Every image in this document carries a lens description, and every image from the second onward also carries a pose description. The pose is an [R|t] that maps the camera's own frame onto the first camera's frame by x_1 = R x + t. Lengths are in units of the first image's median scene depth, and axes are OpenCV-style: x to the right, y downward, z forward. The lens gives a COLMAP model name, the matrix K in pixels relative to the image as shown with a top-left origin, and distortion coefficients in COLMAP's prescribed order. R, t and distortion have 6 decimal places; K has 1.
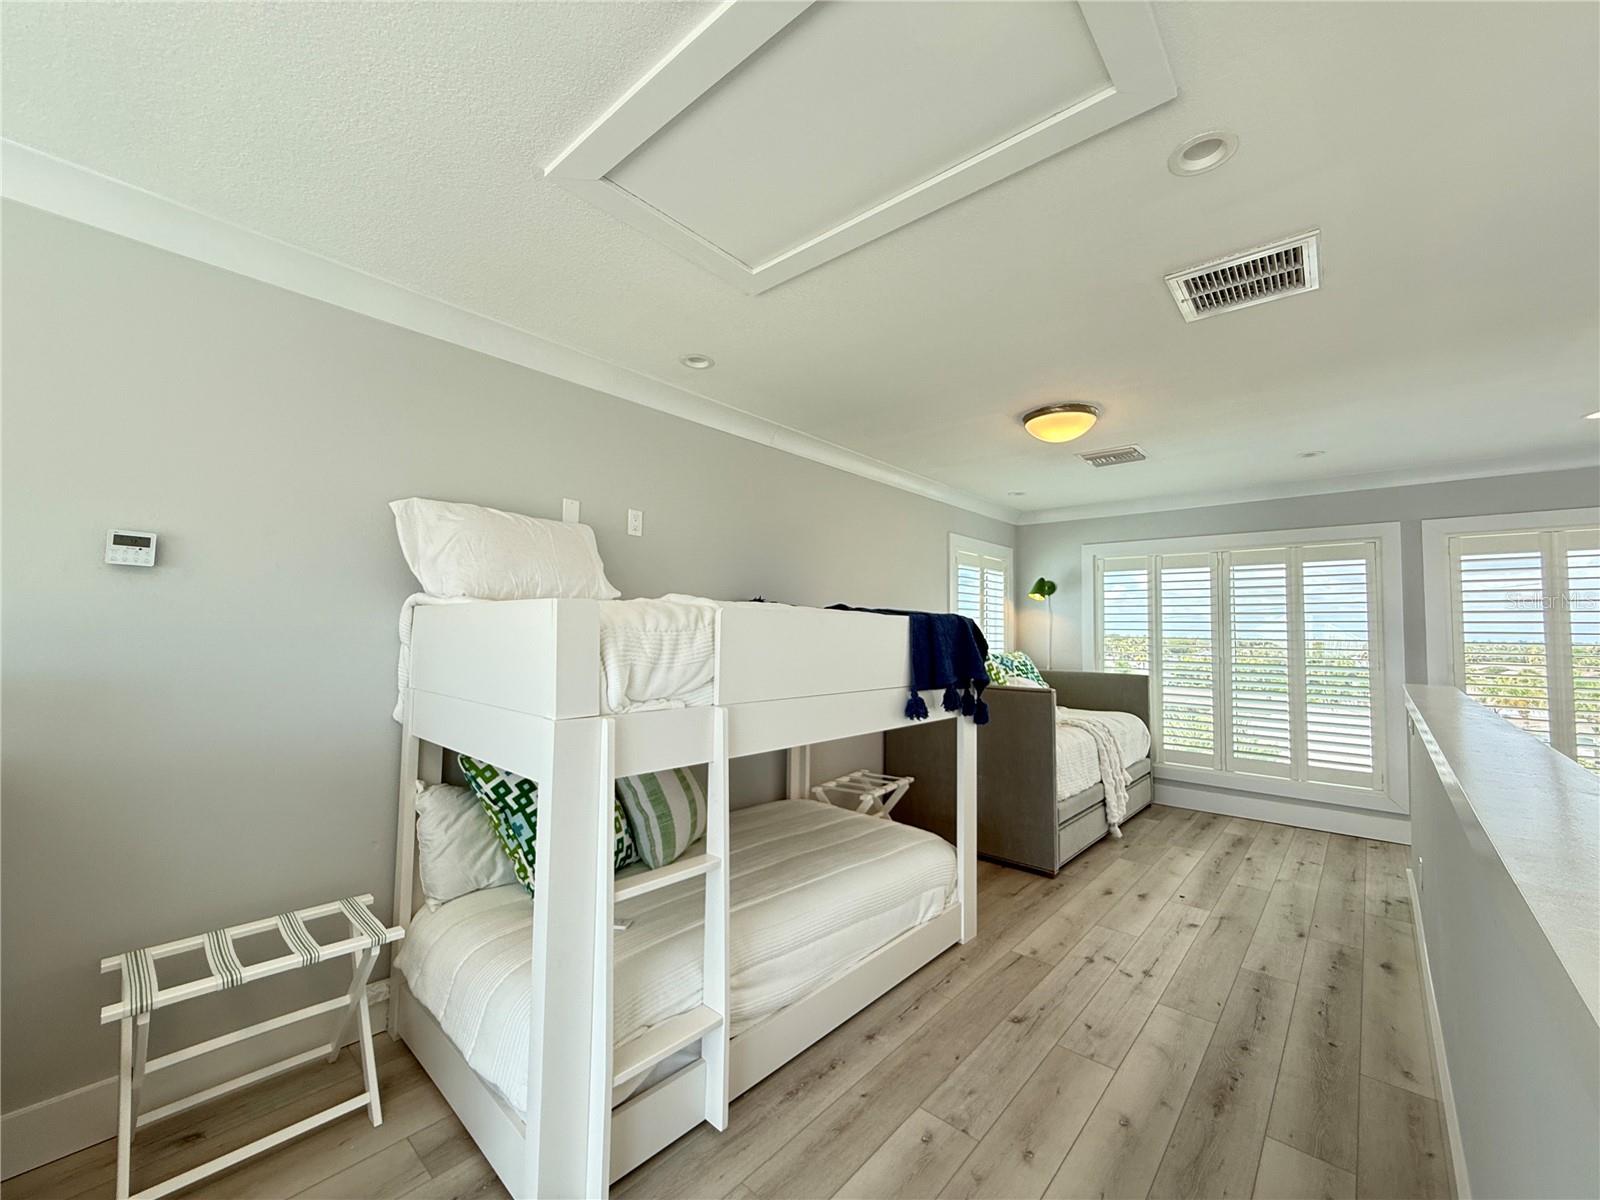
lens RADIAL K [[638.8, 0, 796.5], [0, 638.8, 599.6], [0, 0, 1]] dist [-0.000383, 0.000270]
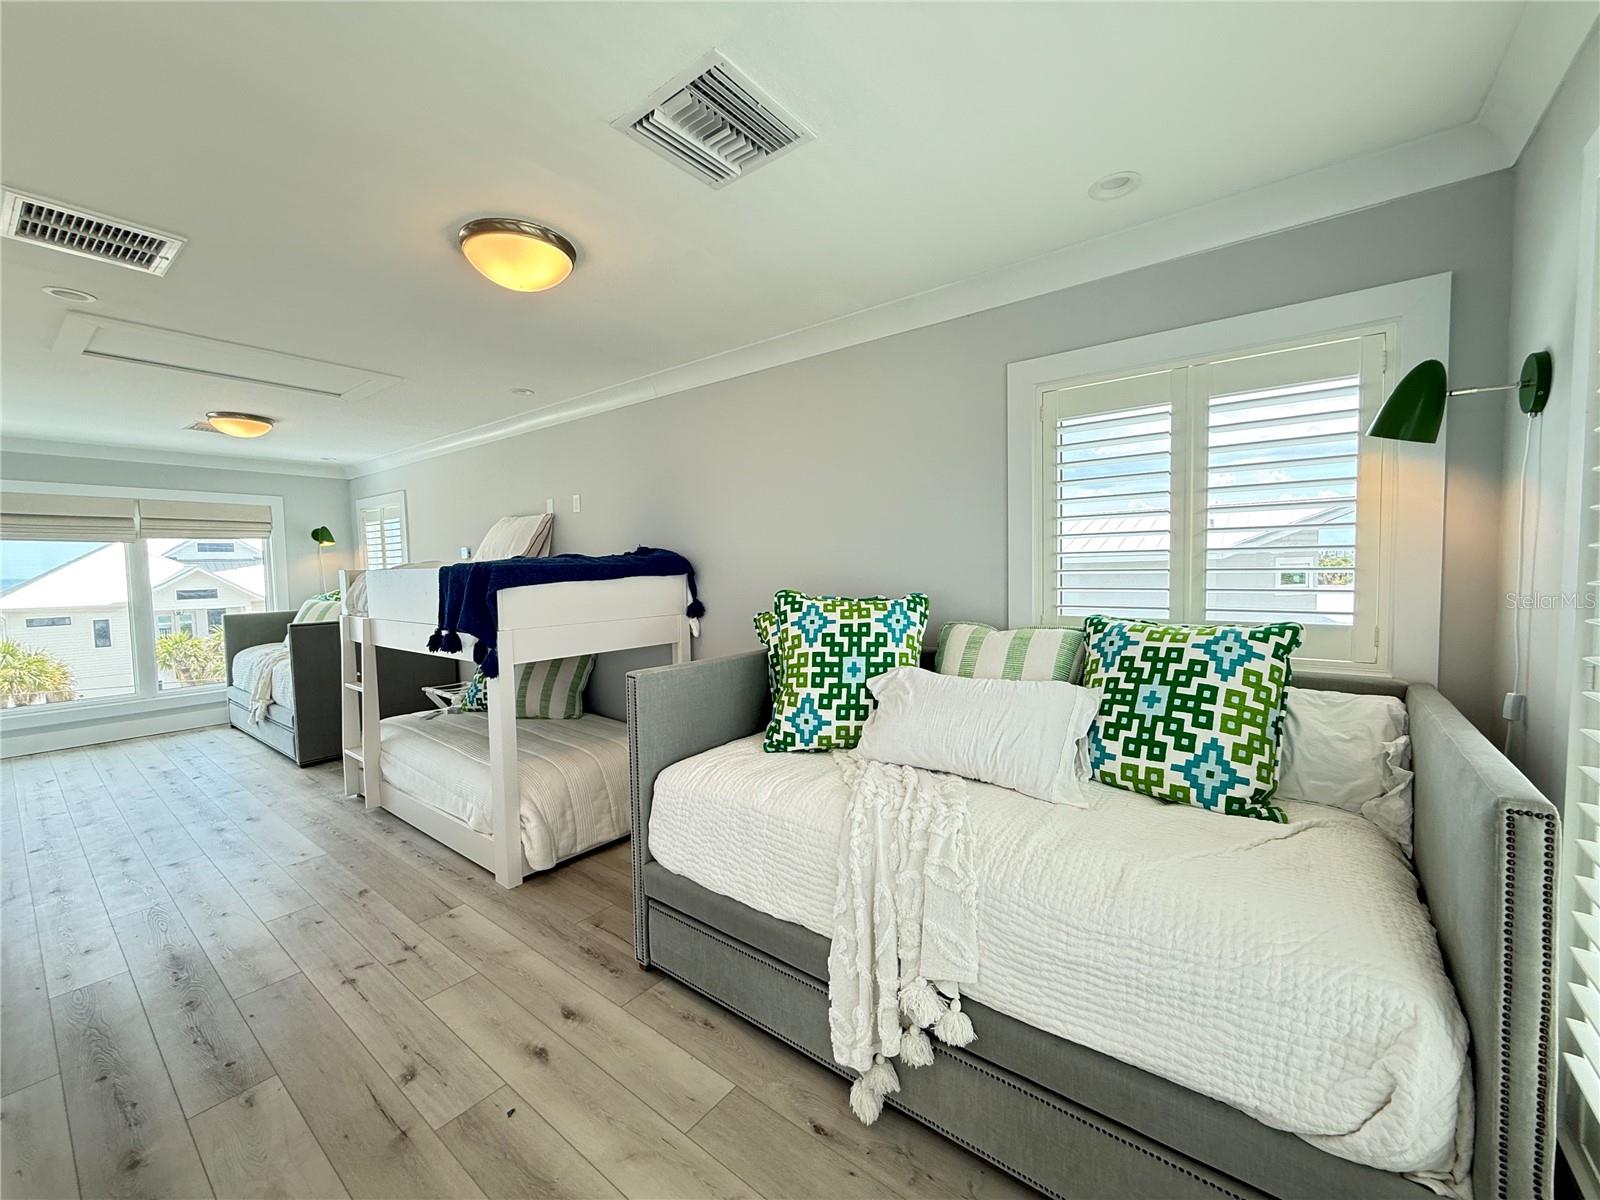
lens RADIAL K [[641.8, 0, 796.2], [0, 641.8, 597.9], [0, 0, 1]] dist [-0.000229, 0.000334]
pose [[0.065320, 0.037771, -0.997149, 1.474766], [0.071959, 0.996503, 0.042460, 0.084077], [0.995266, -0.074527, 0.062374, 1.634540]]
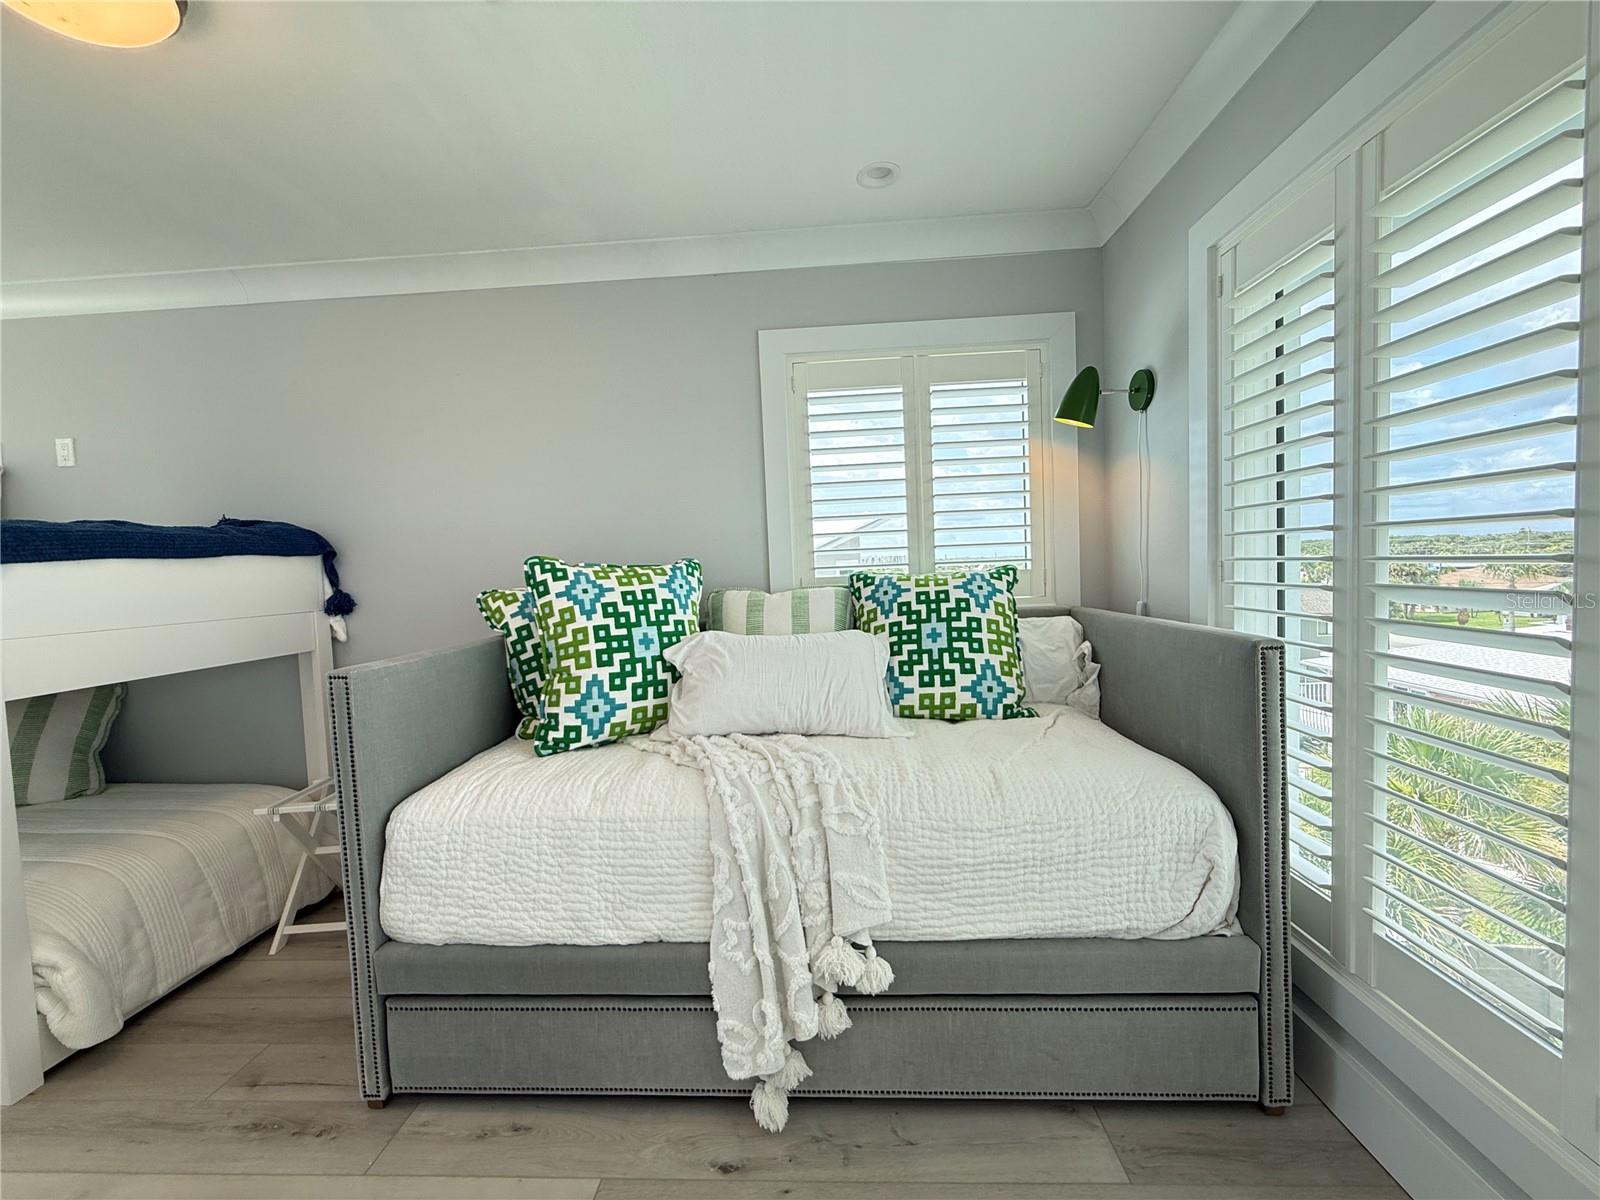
lens RADIAL K [[641.8, 0, 796.2], [0, 641.8, 597.9], [0, 0, 1]] dist [-0.000229, 0.000334]
pose [[0.628059, 0.000146, -0.778165, 1.307085], [0.090006, 0.993275, 0.072831, 0.136201], [0.772943, -0.115781, 0.623822, 1.419340]]
